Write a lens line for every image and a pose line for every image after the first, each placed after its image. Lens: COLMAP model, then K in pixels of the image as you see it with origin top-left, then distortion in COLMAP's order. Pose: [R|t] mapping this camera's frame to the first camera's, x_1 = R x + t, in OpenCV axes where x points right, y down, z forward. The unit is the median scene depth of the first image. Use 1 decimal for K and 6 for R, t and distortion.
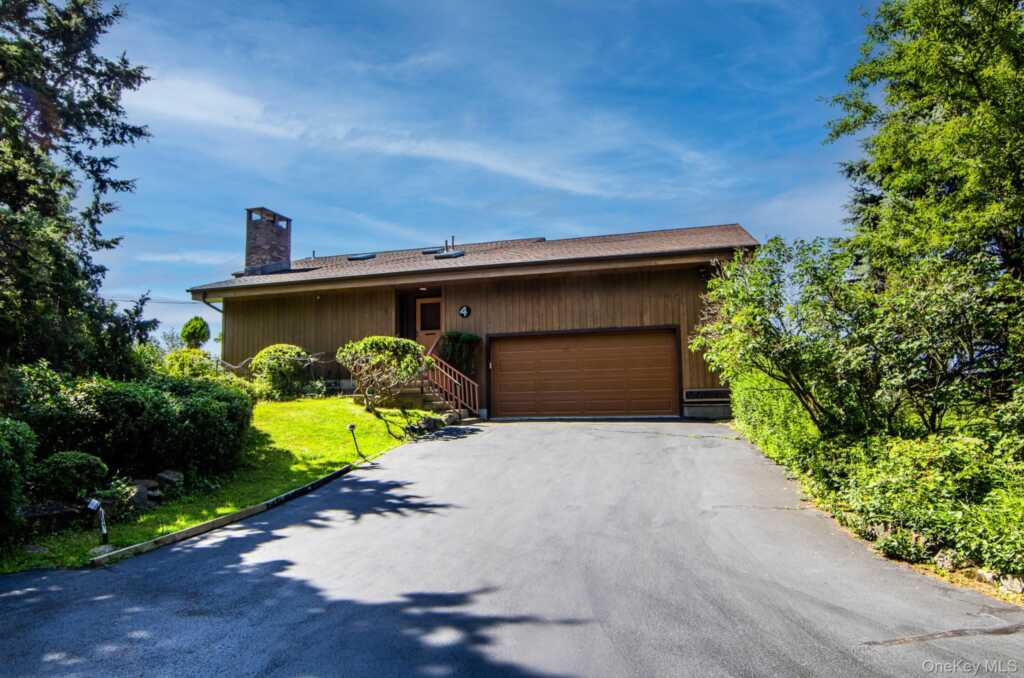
lens RADIAL K [[658.7, 0, 512.0], [0, 658.7, 339.0], [0, 0, 1]] dist [-0.002263, 0.002154]
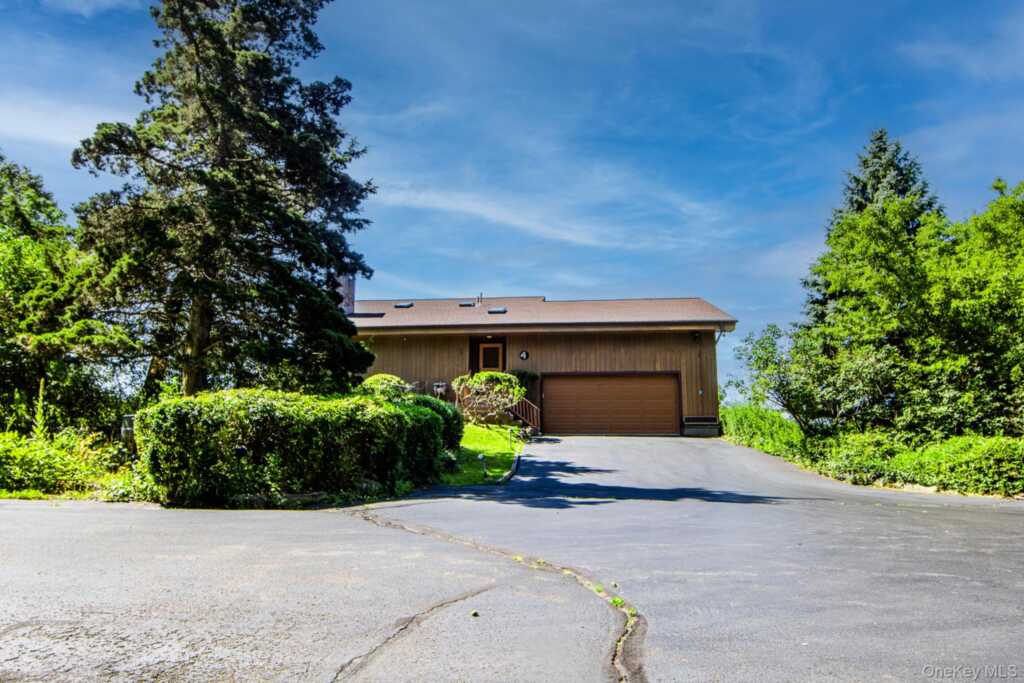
lens RADIAL K [[657.5, 0, 520.8], [0, 657.5, 345.6], [0, 0, 1]] dist [-0.002920, 0.001416]
pose [[0.984352, 0.044648, 0.170461, -0.404443], [-0.036253, 0.997986, -0.052051, 0.011990], [-0.172442, 0.045057, 0.983989, -0.433095]]
